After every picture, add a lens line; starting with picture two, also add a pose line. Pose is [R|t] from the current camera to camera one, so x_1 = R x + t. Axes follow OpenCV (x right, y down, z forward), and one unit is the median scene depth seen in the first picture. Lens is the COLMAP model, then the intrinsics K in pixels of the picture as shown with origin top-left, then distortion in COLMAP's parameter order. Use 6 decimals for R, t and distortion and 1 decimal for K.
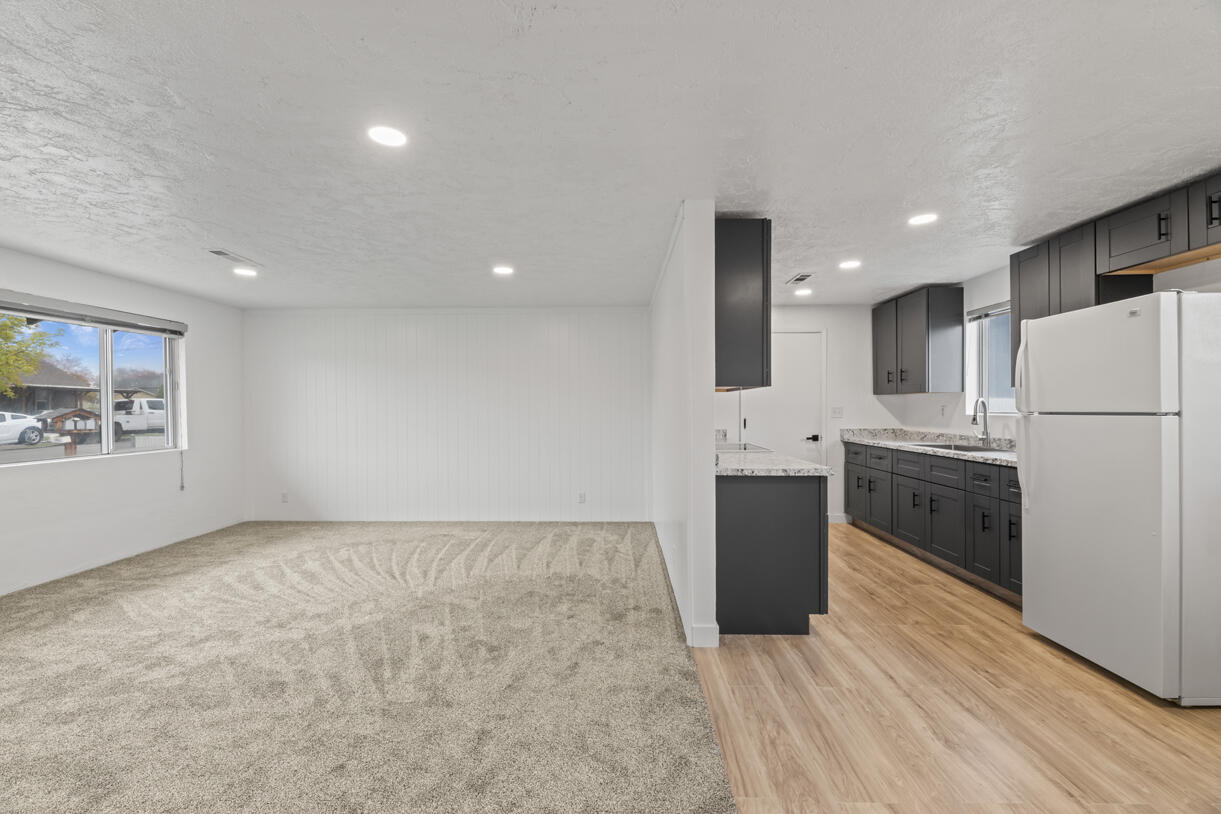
lens RADIAL K [[496.0, 0, 602.5], [0, 496.0, 411.6], [0, 0, 1]] dist [-0.002121, -0.003292]
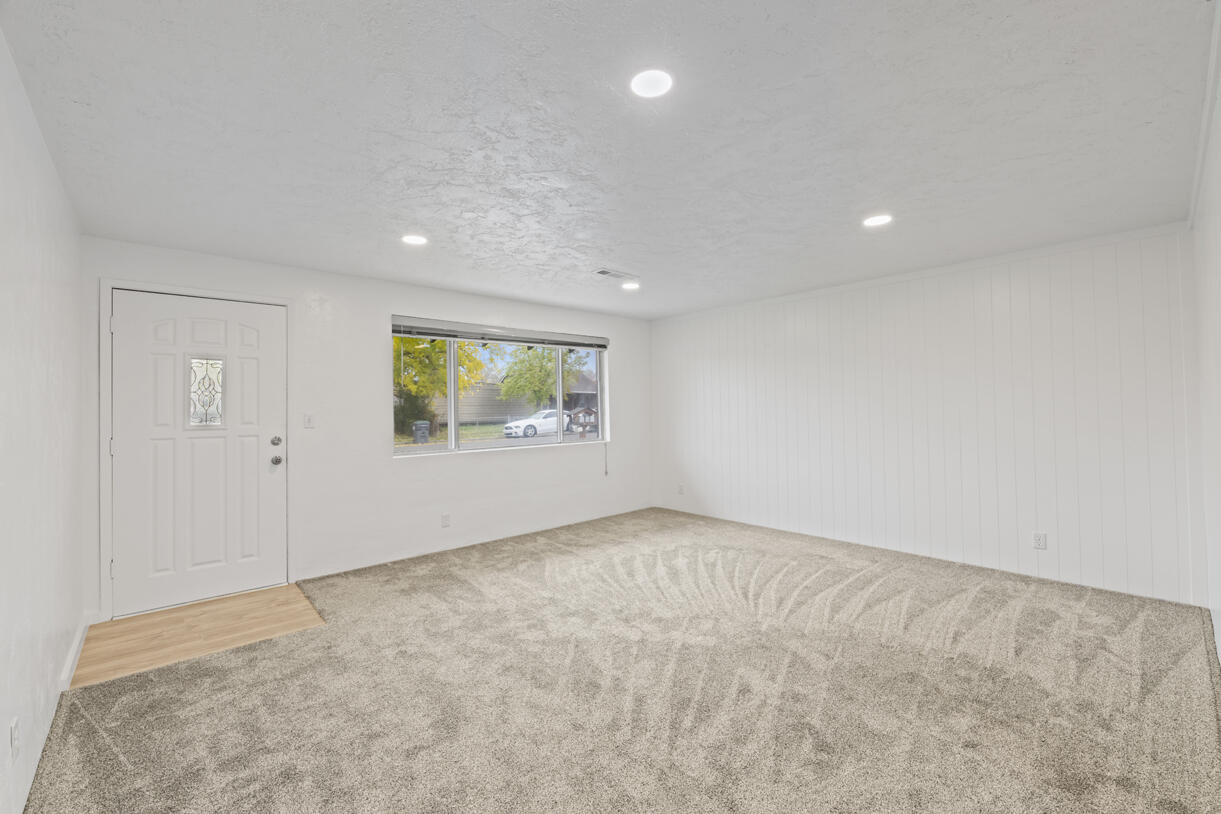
lens RADIAL K [[496.0, 0, 606.3], [0, 496.0, 416.9], [0, 0, 1]] dist [-0.002121, -0.003292]
pose [[0.686108, 0.006832, -0.727467, 0.053752], [0.007224, 0.999843, 0.016202, -0.007529], [0.727464, -0.016372, 0.685951, 0.195901]]
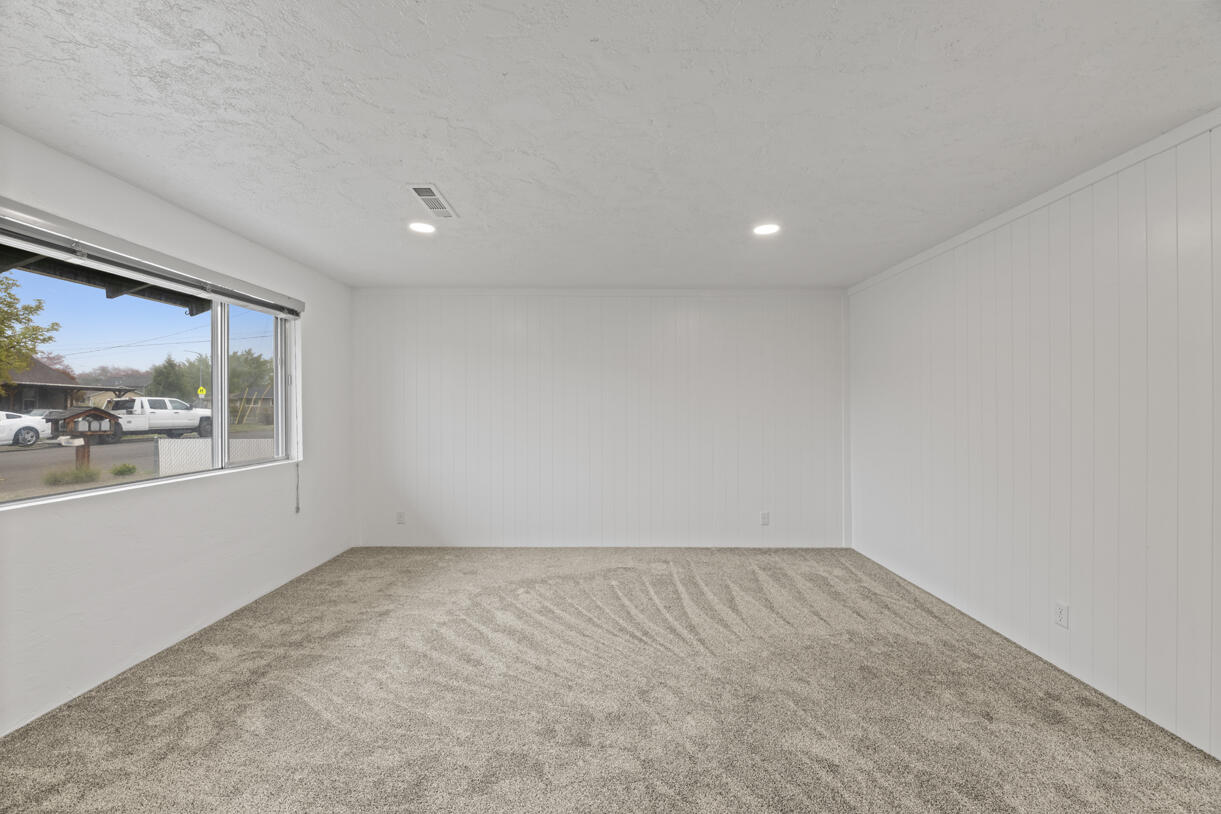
lens RADIAL K [[496.0, 0, 598.3], [0, 496.0, 408.6], [0, 0, 1]] dist [-0.002121, -0.003292]
pose [[0.999858, 0.004317, 0.016261, -0.475670], [-0.004177, 0.999954, -0.008644, -0.002180], [-0.016297, 0.008575, 0.999830, 0.252141]]
